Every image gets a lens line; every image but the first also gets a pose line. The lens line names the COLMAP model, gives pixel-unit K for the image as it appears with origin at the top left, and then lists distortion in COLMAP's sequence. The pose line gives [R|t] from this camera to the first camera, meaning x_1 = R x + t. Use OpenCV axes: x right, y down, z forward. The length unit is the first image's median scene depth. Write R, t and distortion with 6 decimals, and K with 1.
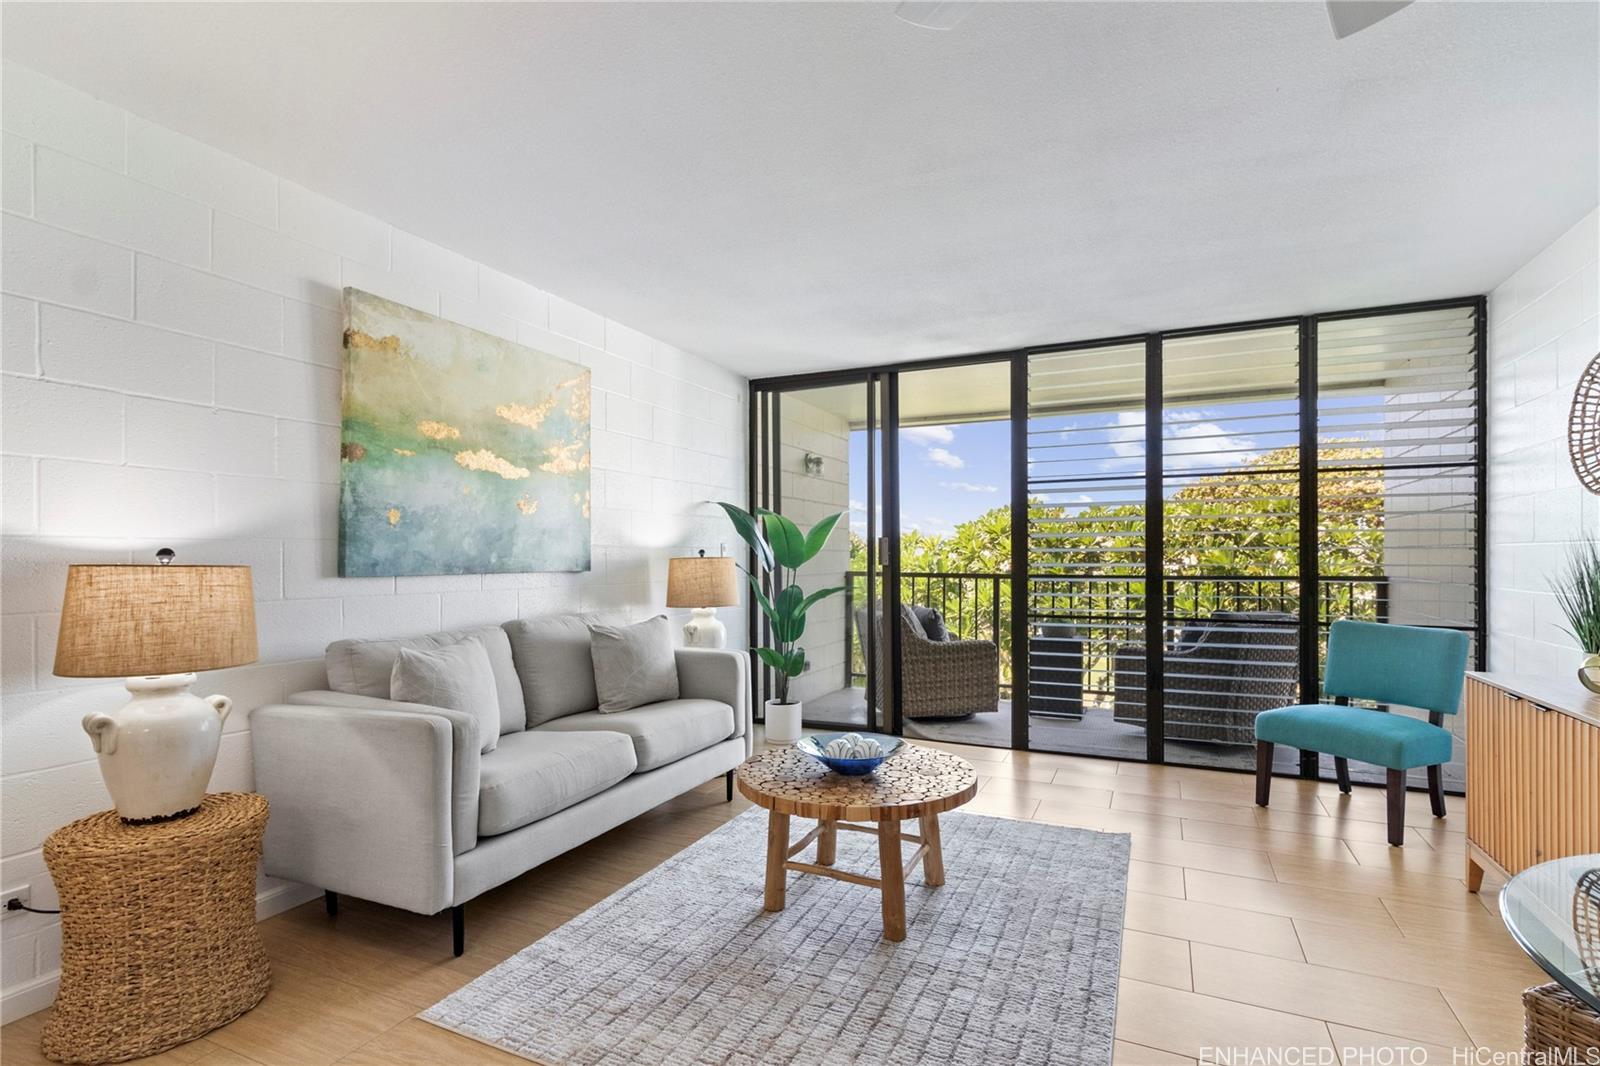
lens RADIAL K [[767.8, 0, 798.5], [0, 767.8, 558.1], [0, 0, 1]] dist [0.008206, -0.000158]
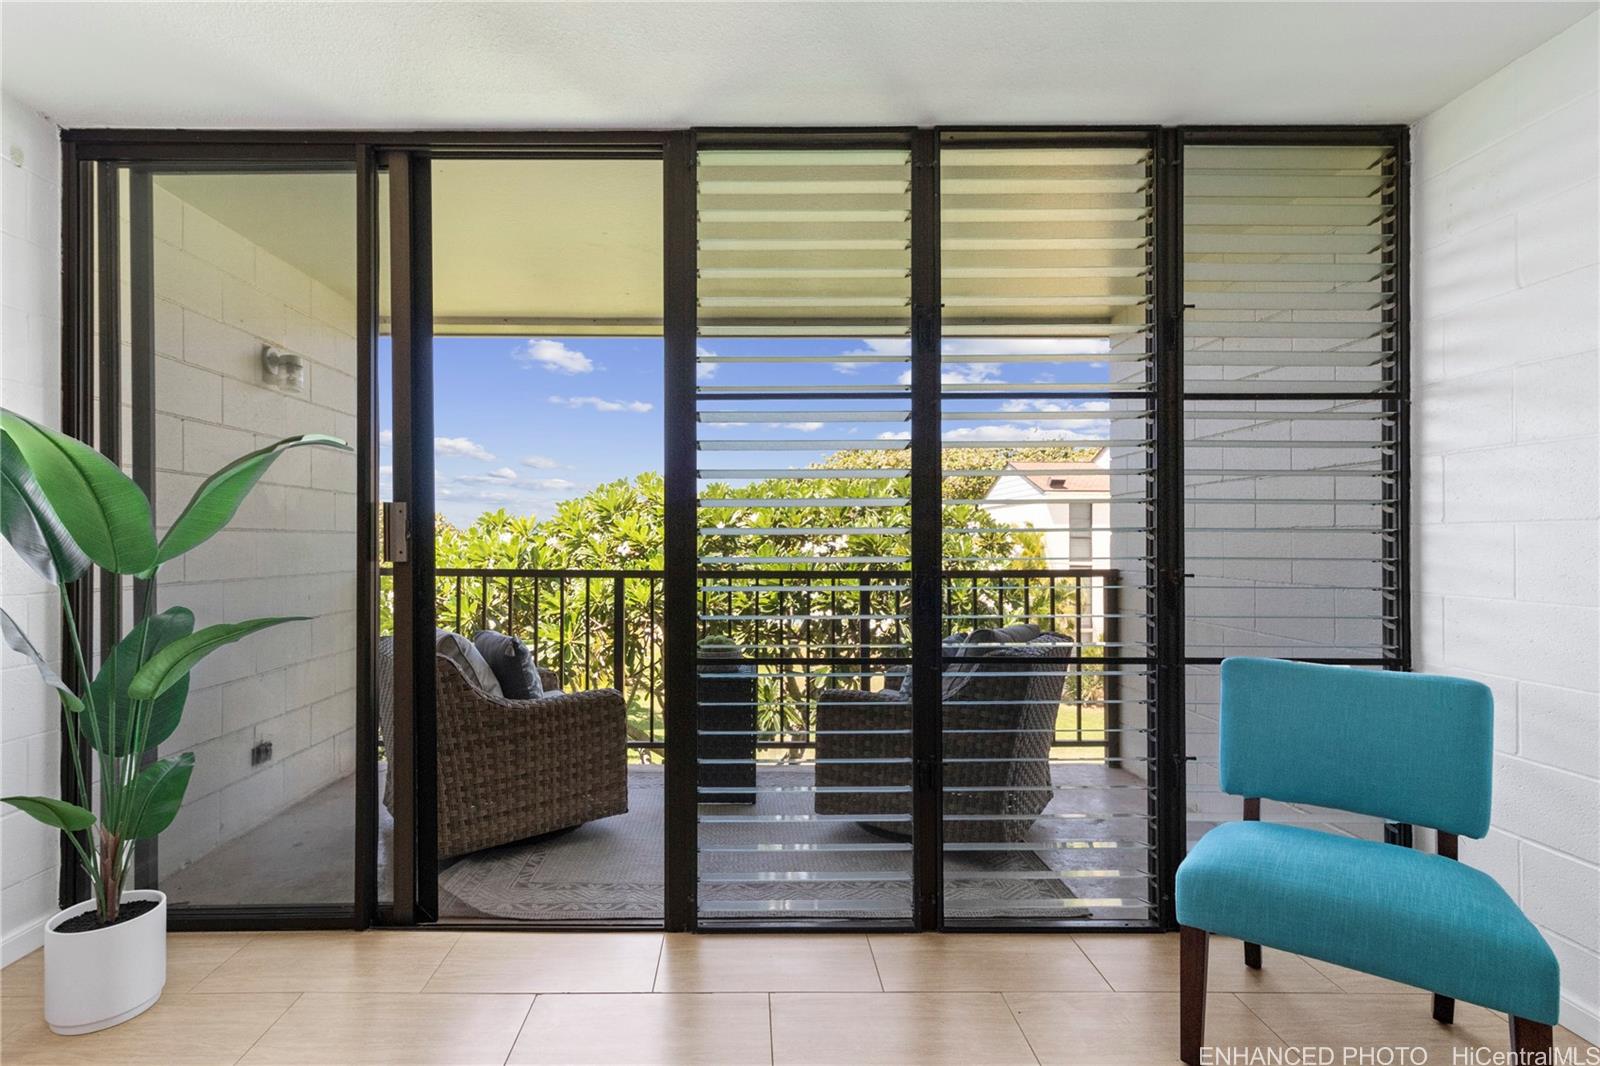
lens RADIAL K [[767.8, 0, 753.5], [0, 767.8, 536.0], [0, 0, 1]] dist [0.008206, -0.000158]
pose [[0.900096, 0.002249, 0.435685, 0.112465], [0.001381, 0.999967, -0.008013, -0.003326], [-0.435689, 0.007814, 0.900064, 0.533494]]
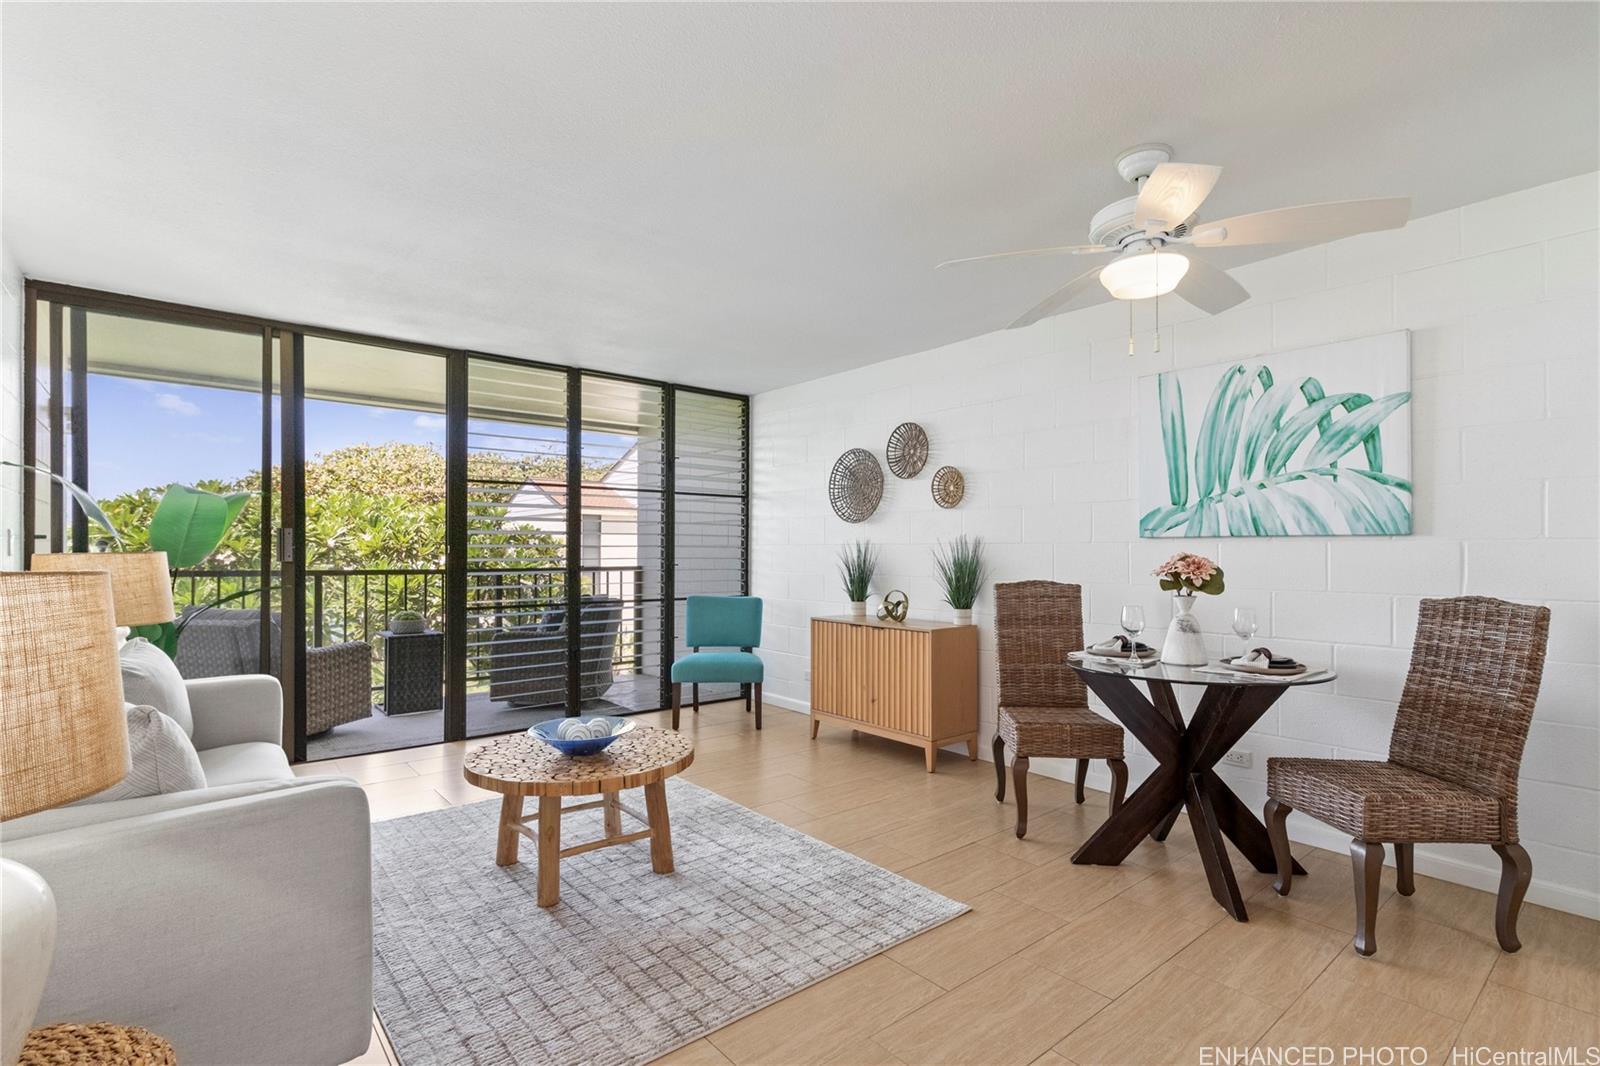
lens RADIAL K [[767.8, 0, 805.6], [0, 767.8, 543.0], [0, 0, 1]] dist [0.008206, -0.000158]
pose [[0.419261, 0.012188, 0.907784, -0.449682], [-0.001953, 0.999920, -0.012523, -0.001694], [-0.907864, 0.003478, 0.419251, 0.153327]]
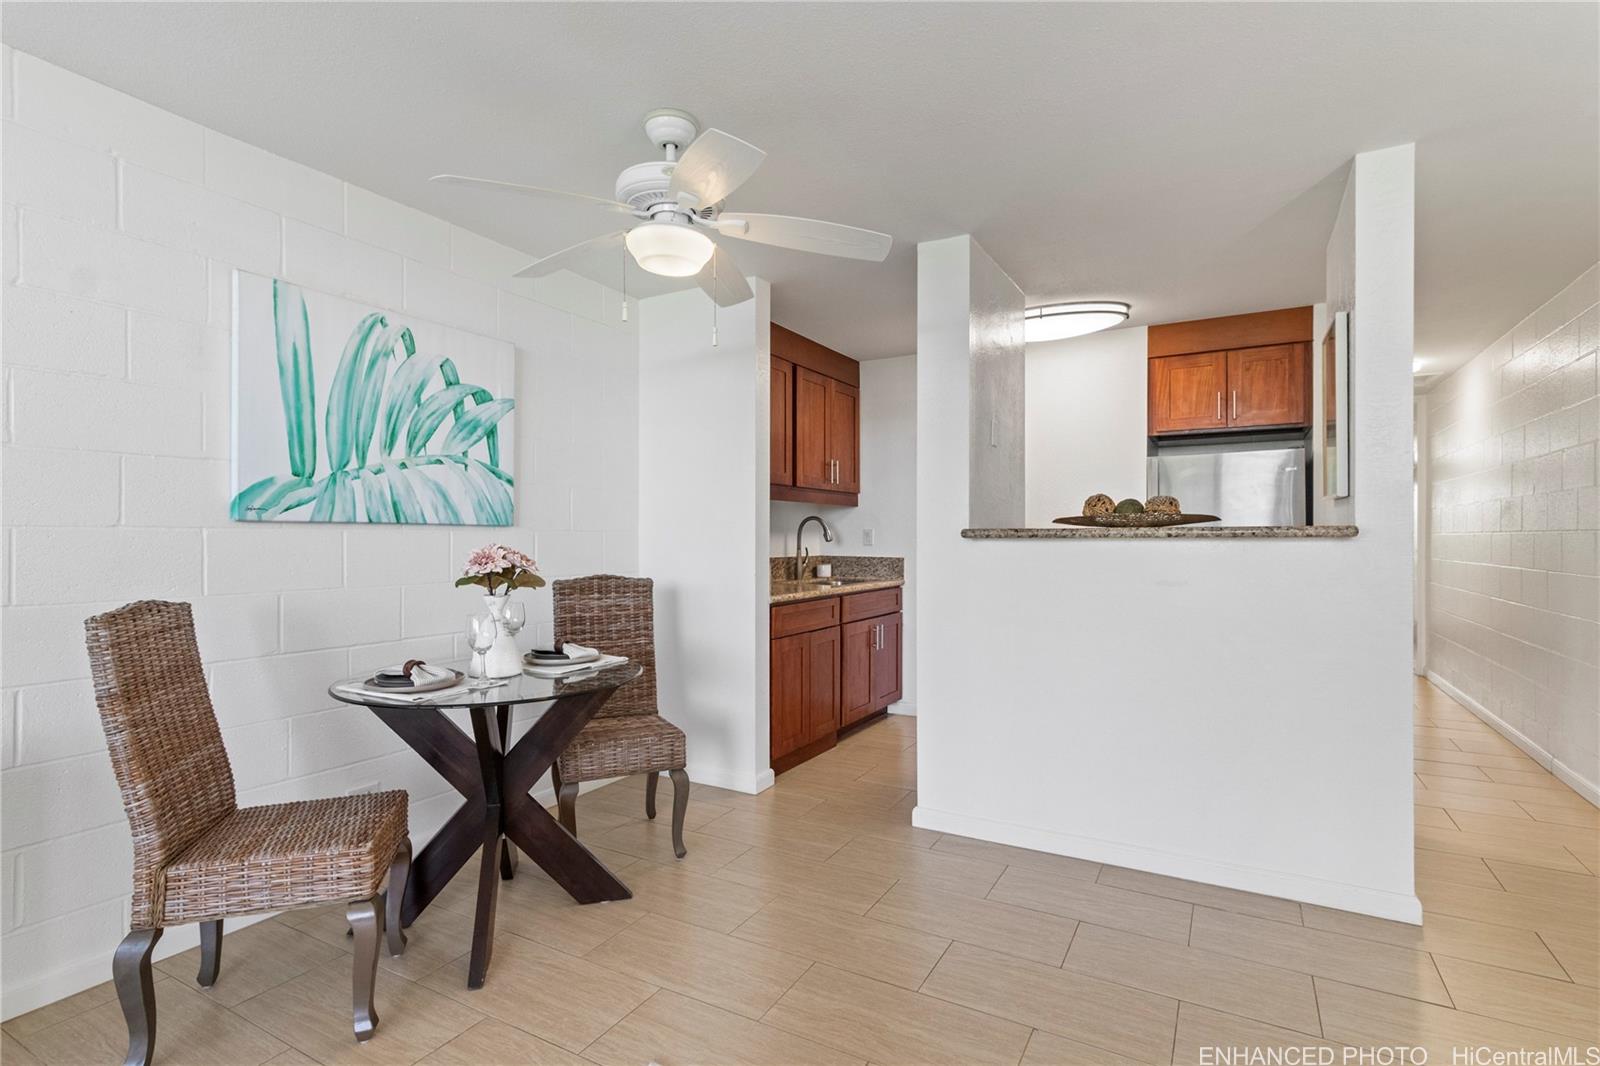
lens RADIAL K [[767.8, 0, 815.8], [0, 767.8, 534.5], [0, 0, 1]] dist [0.008206, -0.000158]
pose [[-0.998555, 0.000666, 0.053736, 0.005803], [0.000509, 0.999996, -0.002937, -0.007126], [-0.053738, -0.002905, -0.998551, 0.658458]]
